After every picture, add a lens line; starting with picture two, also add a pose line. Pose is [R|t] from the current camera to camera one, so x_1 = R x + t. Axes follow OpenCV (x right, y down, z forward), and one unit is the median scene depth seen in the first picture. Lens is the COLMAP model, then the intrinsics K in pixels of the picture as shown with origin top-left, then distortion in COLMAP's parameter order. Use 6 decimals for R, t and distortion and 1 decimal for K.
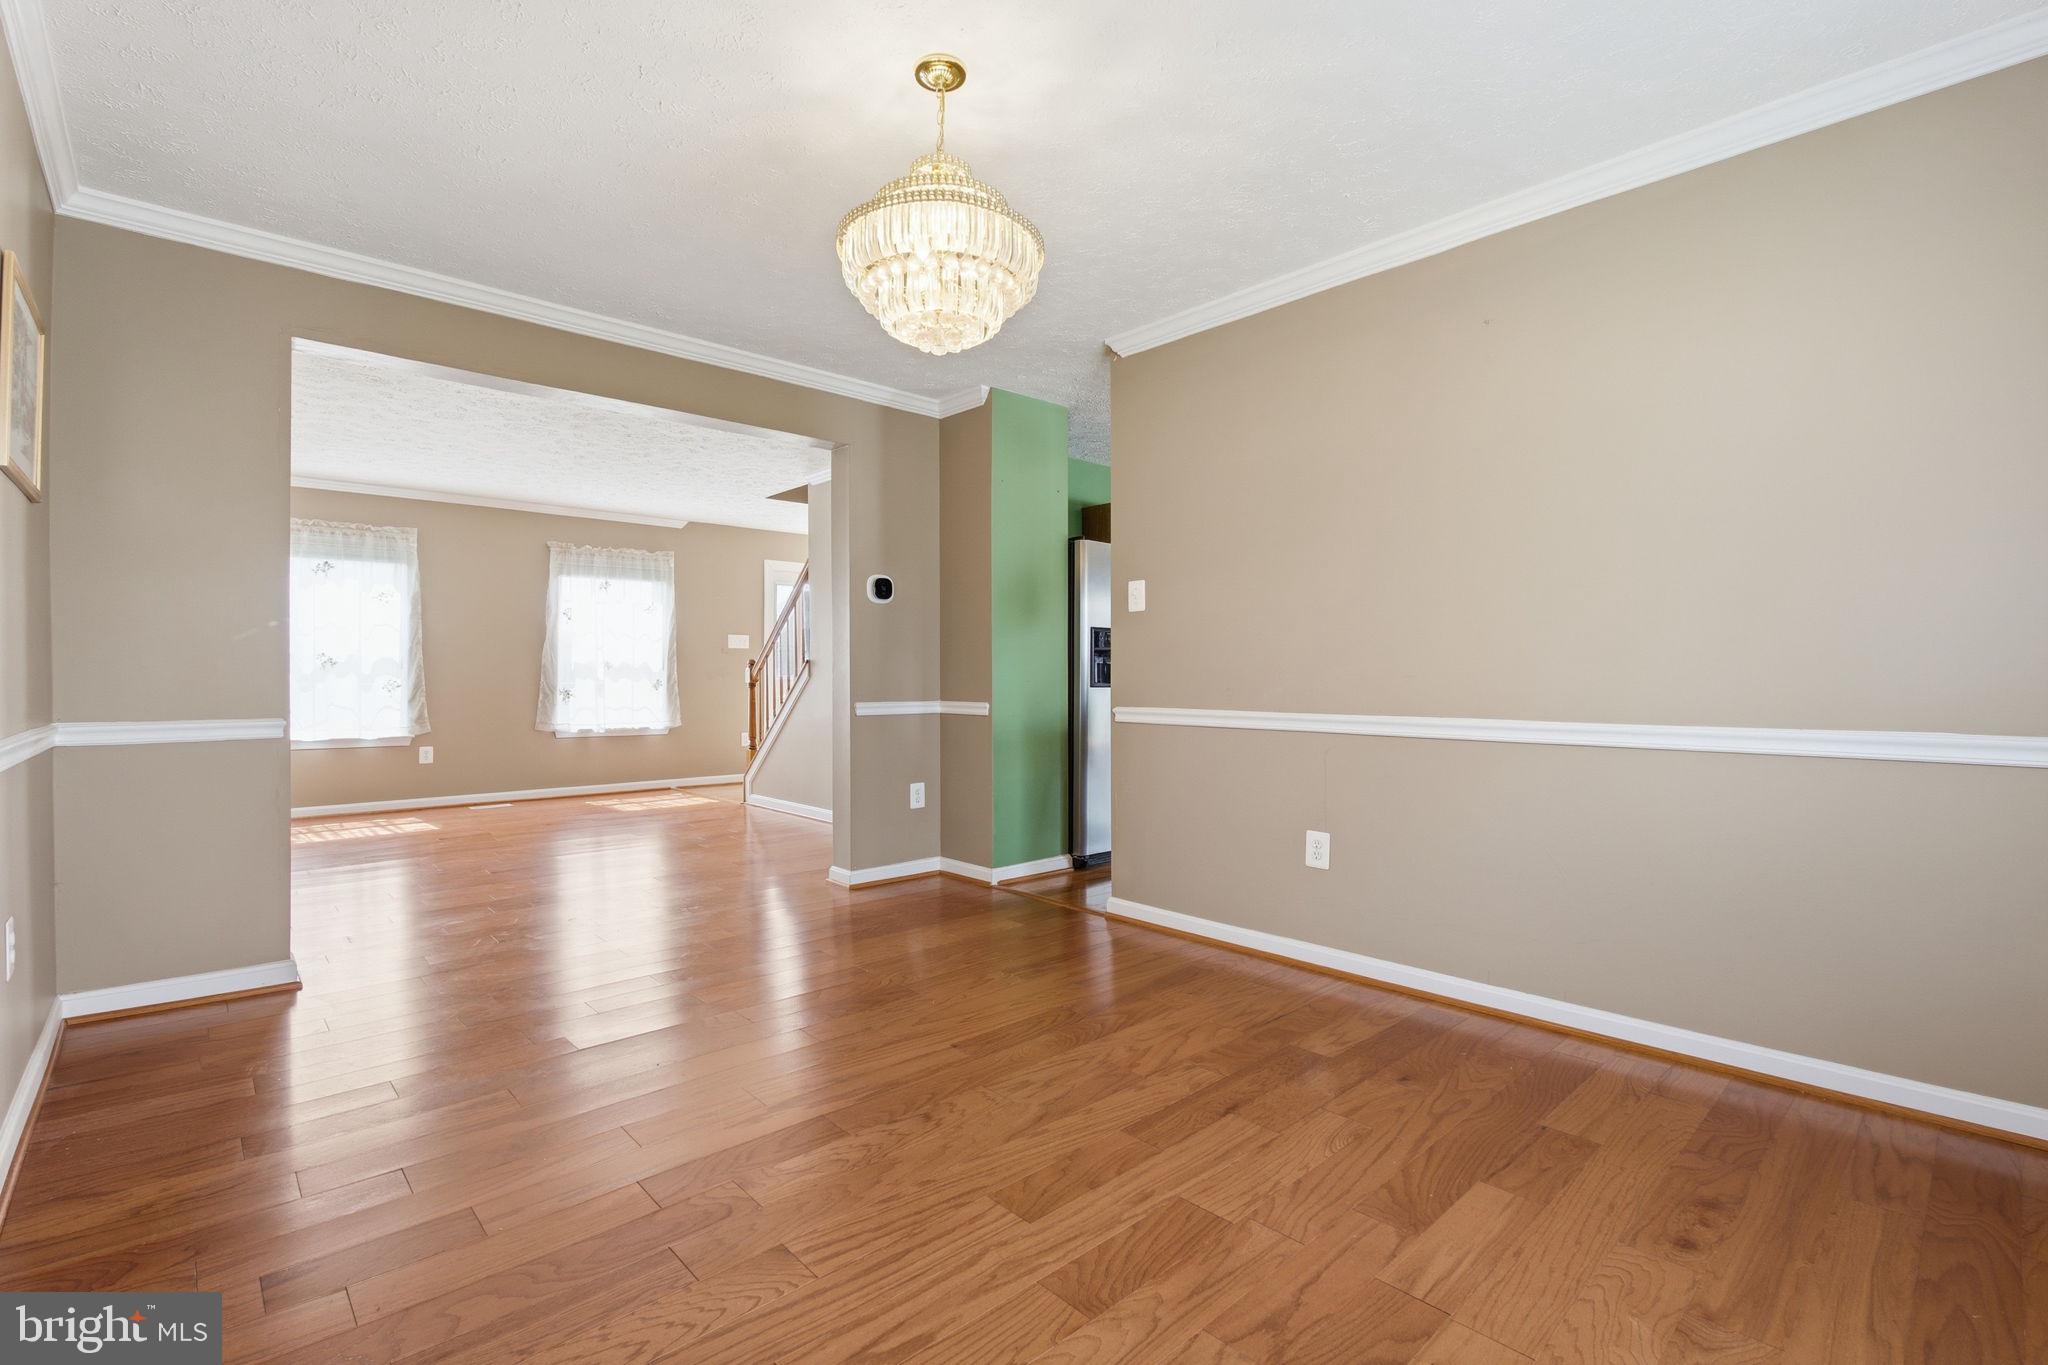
lens RADIAL K [[924.1, 0, 1008.8], [0, 924.1, 677.0], [0, 0, 1]] dist [-0.012262, -0.002247]
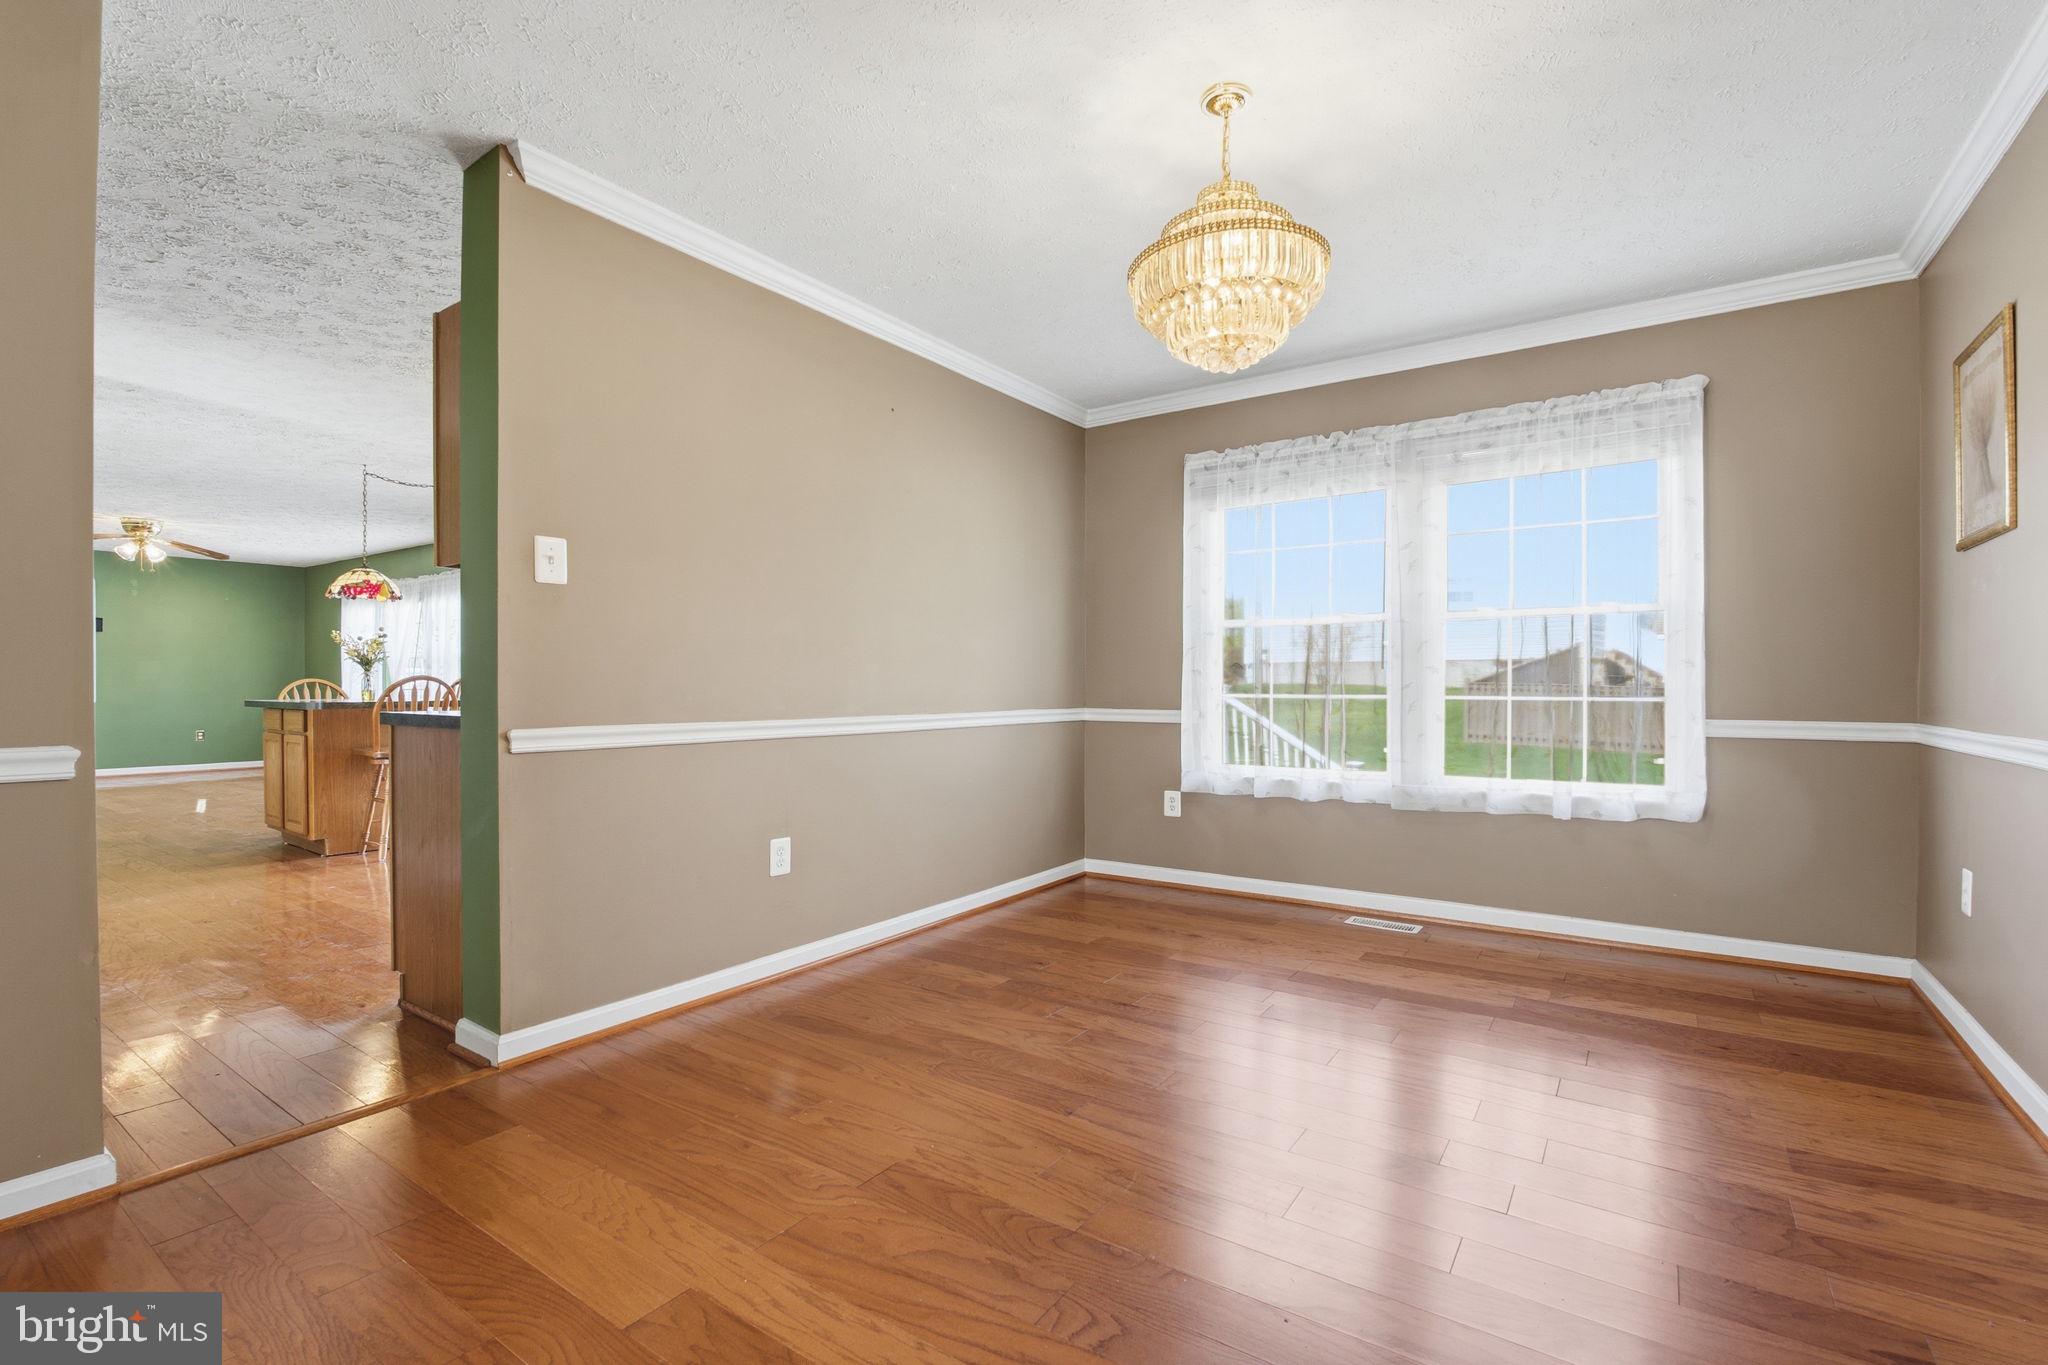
lens RADIAL K [[924.1, 0, 1025.7], [0, 924.1, 688.3], [0, 0, 1]] dist [-0.012262, -0.002247]
pose [[-0.230475, -0.003951, 0.973070, -0.884823], [0.000180, 0.999992, 0.004102, 0.003328], [-0.973078, 0.001121, -0.230473, 1.245508]]
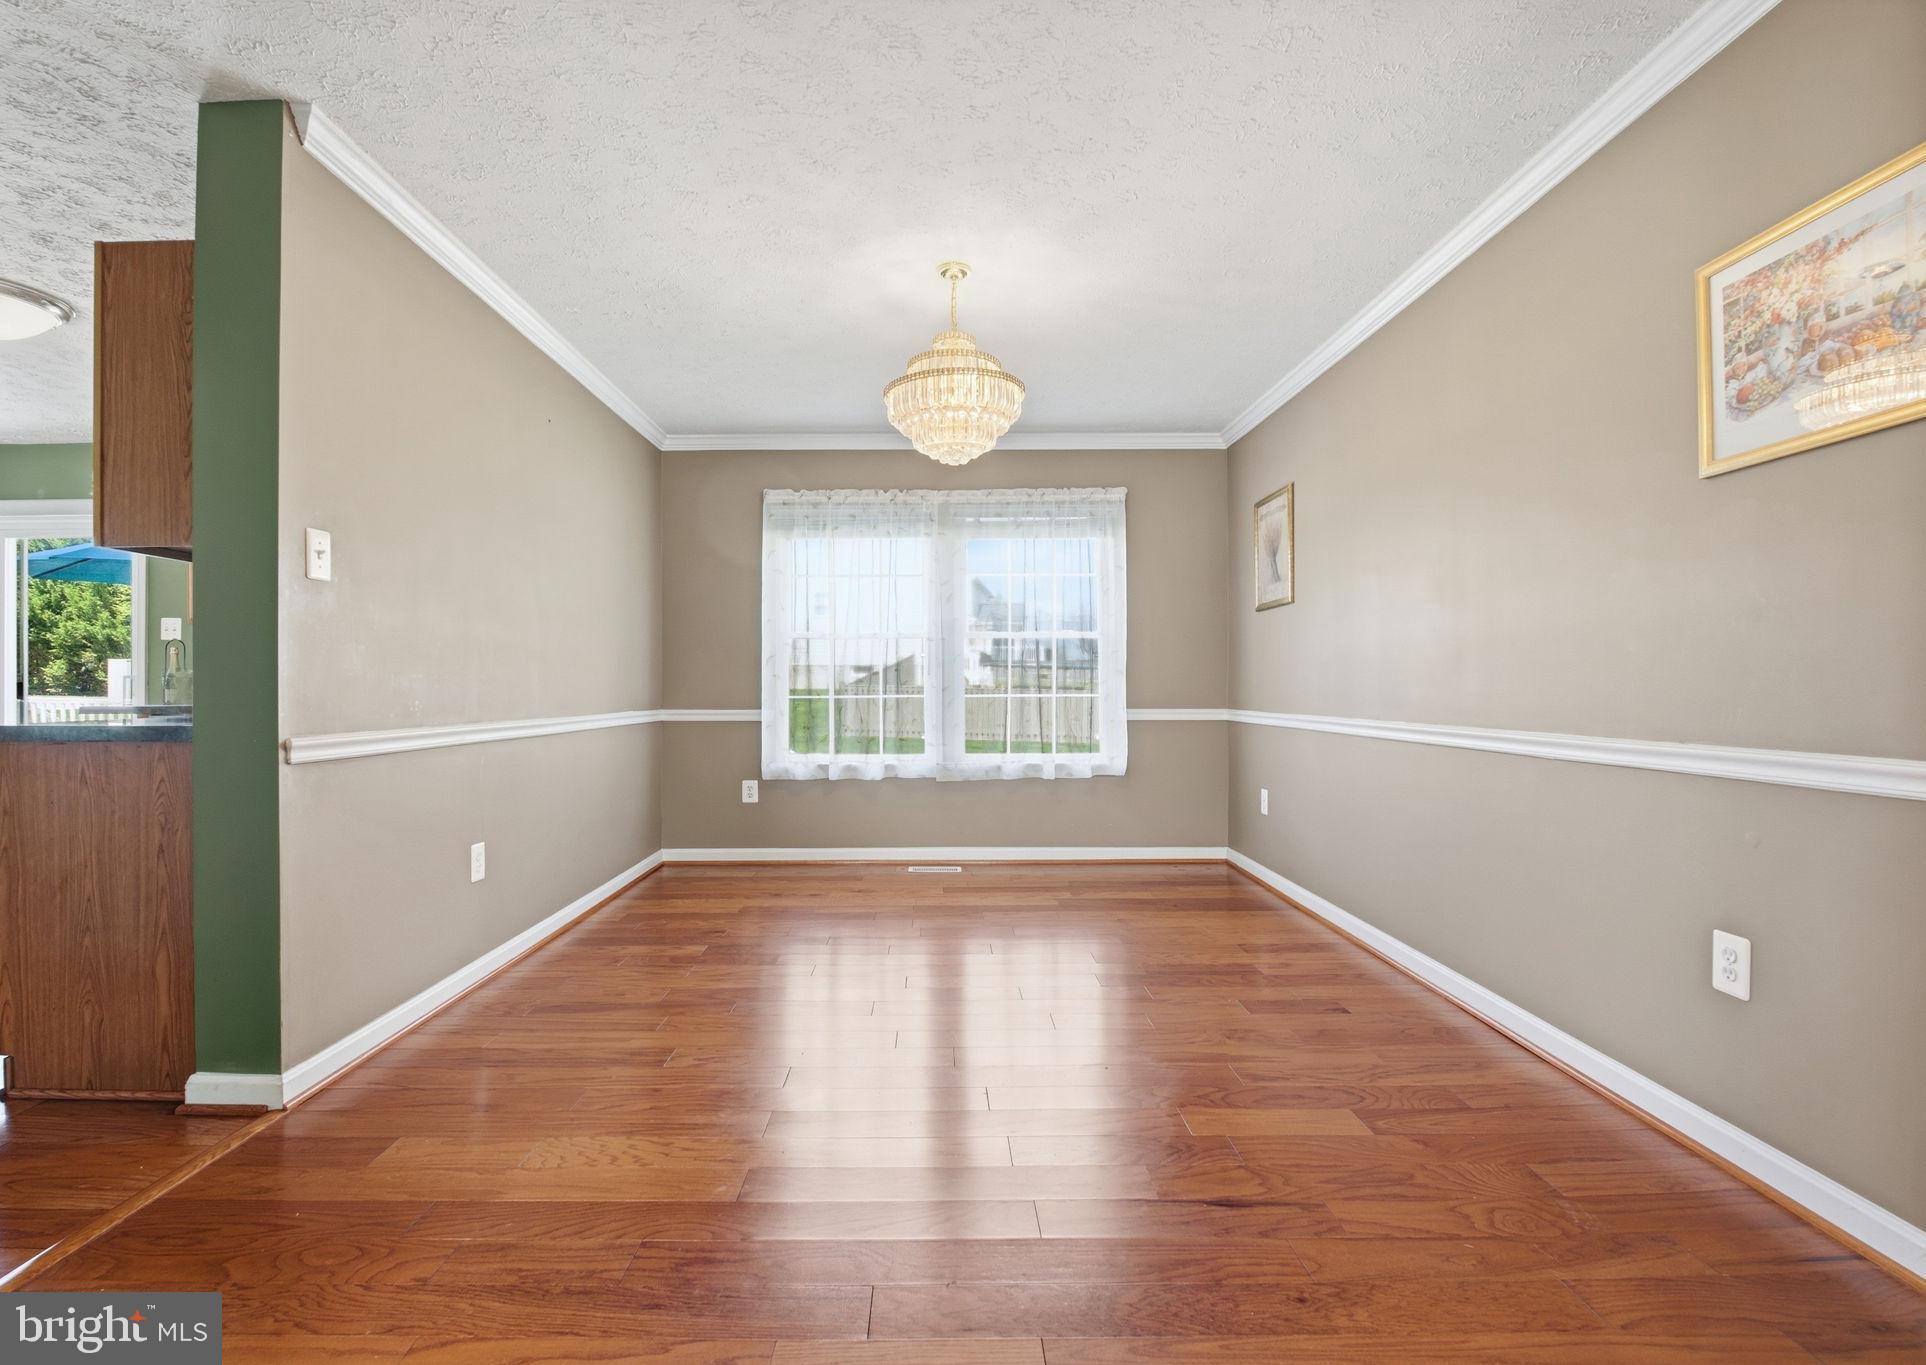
lens RADIAL K [[901.4, 0, 949.4], [0, 901.4, 684.7], [0, 0, 1]] dist [-0.016901, 0.000442]
pose [[-0.747861, 0.002928, 0.663849, -0.866061], [0.002490, 0.999996, -0.001606, 0.001873], [-0.663851, 0.000452, -0.747865, 1.769843]]
